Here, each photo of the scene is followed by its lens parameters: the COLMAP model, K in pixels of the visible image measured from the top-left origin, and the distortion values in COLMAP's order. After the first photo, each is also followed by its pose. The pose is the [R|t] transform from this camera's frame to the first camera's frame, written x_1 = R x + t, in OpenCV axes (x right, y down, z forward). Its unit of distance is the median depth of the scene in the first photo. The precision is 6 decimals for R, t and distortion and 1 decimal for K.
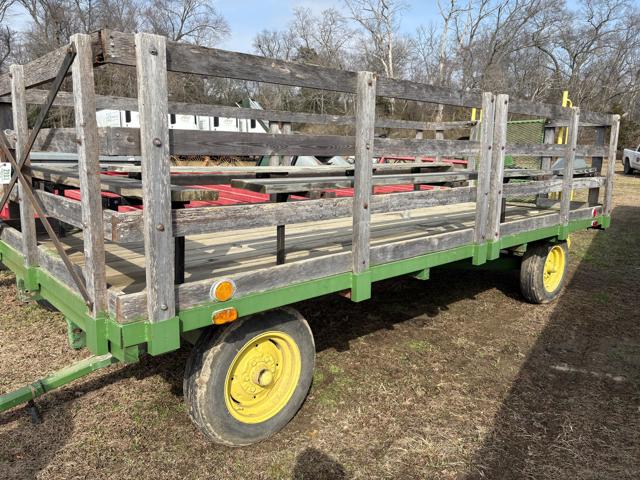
lens RADIAL K [[518.7, 0, 304.9], [0, 518.7, 246.1], [0, 0, 1]] dist [0.051016, -0.058507]
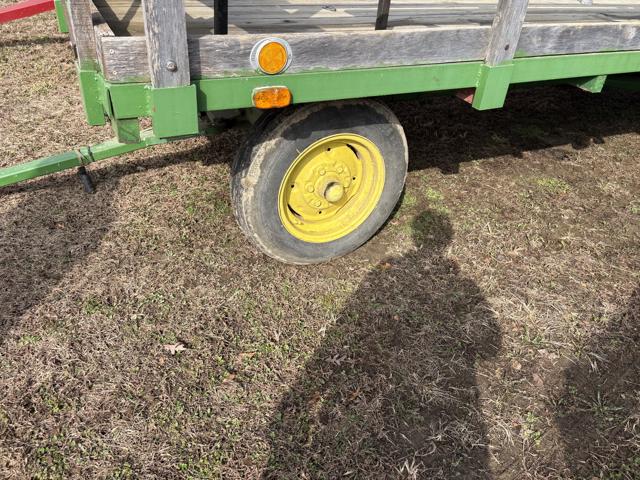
lens RADIAL K [[518.7, 0, 304.9], [0, 518.7, 246.1], [0, 0, 1]] dist [0.051016, -0.058507]
pose [[0.963892, 0.197814, -0.178276, 0.034596], [-0.118919, 0.918759, 0.376484, 0.039094], [0.238266, -0.341689, 0.909108, 0.249085]]
